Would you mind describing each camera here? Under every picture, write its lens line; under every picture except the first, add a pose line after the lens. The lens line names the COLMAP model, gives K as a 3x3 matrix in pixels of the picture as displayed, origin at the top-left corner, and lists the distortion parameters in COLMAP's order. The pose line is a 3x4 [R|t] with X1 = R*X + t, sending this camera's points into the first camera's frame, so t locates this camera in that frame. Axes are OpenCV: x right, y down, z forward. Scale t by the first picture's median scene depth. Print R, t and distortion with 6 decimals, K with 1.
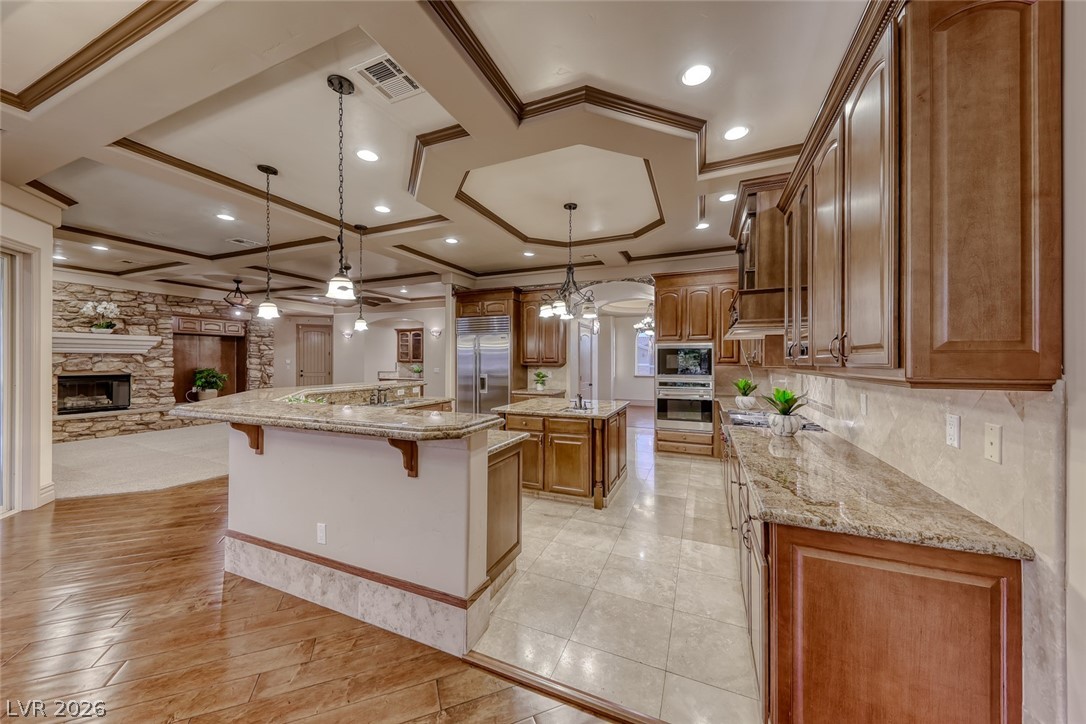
lens RADIAL K [[373.4, 0, 542.0], [0, 373.4, 360.5], [0, 0, 1]] dist [0.011622, -0.004480]
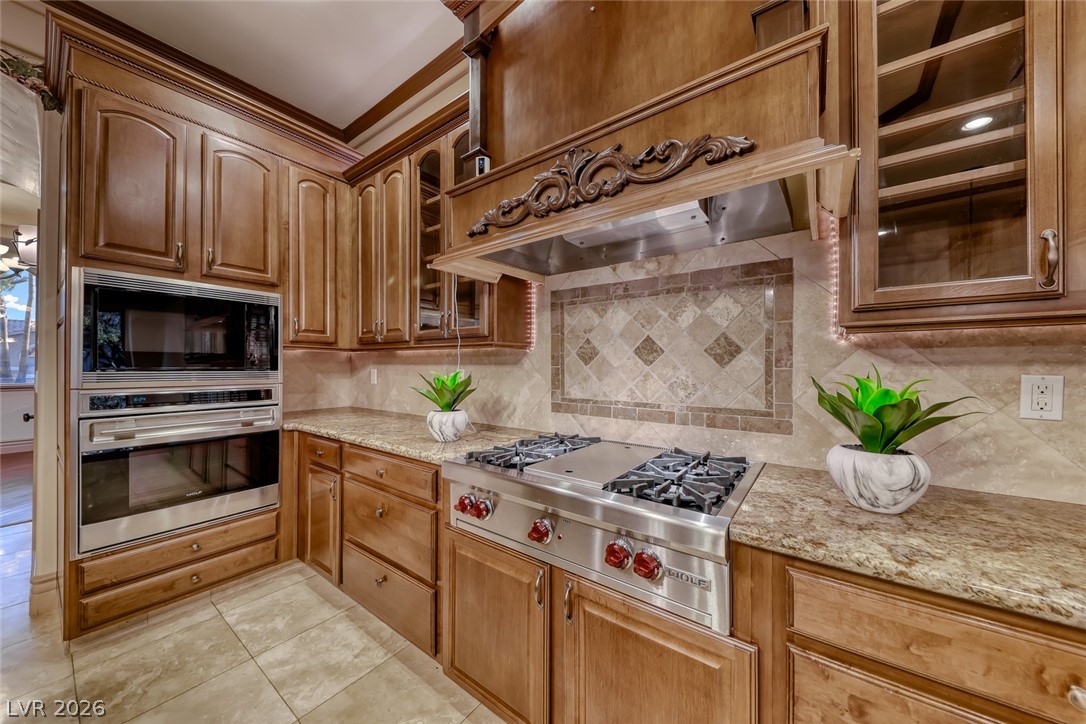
lens RADIAL K [[373.4, 0, 545.1], [0, 373.4, 365.7], [0, 0, 1]] dist [0.011622, -0.004480]
pose [[0.228781, 0.003110, 0.973473, 0.077048], [-0.003841, 0.999990, -0.002292, 0.023363], [-0.973470, -0.003215, 0.228790, 0.422738]]
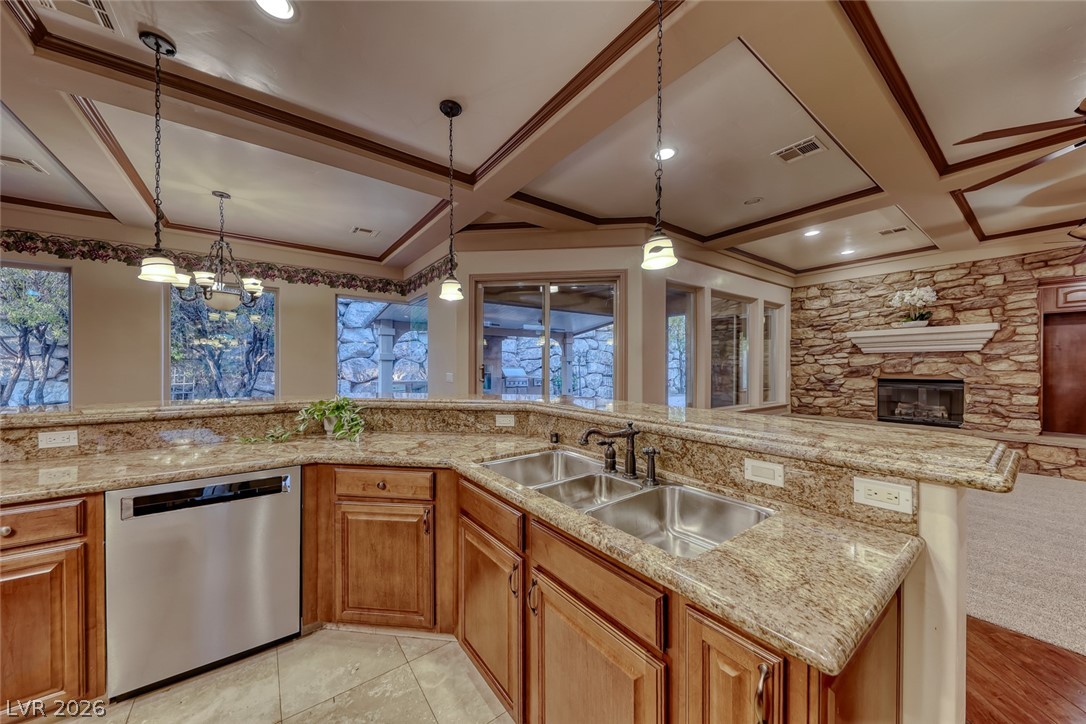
lens RADIAL K [[373.4, 0, 552.7], [0, 373.4, 367.7], [0, 0, 1]] dist [0.011622, -0.004480]
pose [[-0.505417, 0.000444, -0.862875, -0.079974], [-0.000205, 1.000000, 0.000635, 0.013252], [0.862875, 0.000498, -0.505416, 0.704453]]
